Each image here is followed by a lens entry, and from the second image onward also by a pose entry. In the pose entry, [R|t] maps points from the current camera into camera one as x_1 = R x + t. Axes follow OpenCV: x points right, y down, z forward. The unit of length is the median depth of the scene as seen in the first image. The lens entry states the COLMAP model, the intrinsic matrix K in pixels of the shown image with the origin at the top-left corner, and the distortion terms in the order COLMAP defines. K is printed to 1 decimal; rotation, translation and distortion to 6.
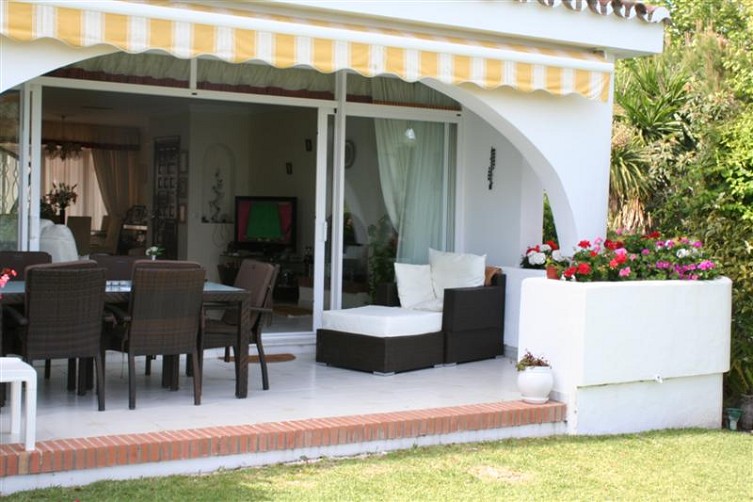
lens RADIAL K [[1089.8, 0, 377.1], [0, 1089.8, 249.6], [0, 0, 1]] dist [-0.036932, 0.000000]
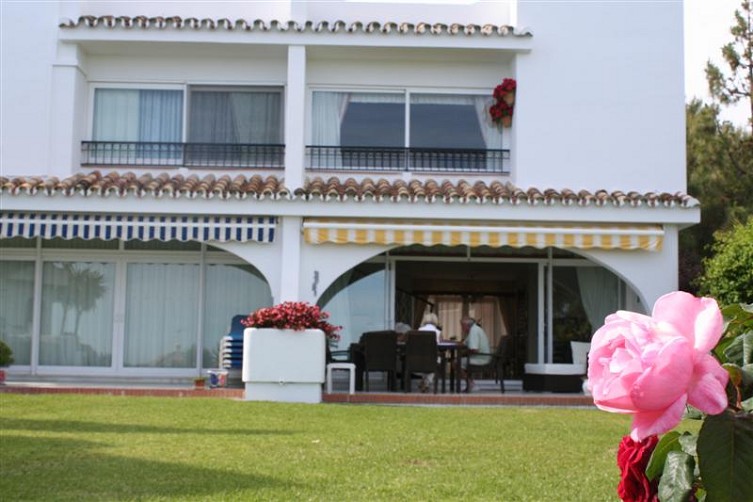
lens RADIAL K [[1089.8, 0, 376.3], [0, 1089.8, 251.5], [0, 0, 1]] dist [-0.036932, 0.000000]
pose [[0.876630, -0.062750, -0.477056, 0.693592], [-0.008749, 0.989217, -0.146195, 0.151184], [0.481086, 0.132333, 0.866628, -0.911032]]
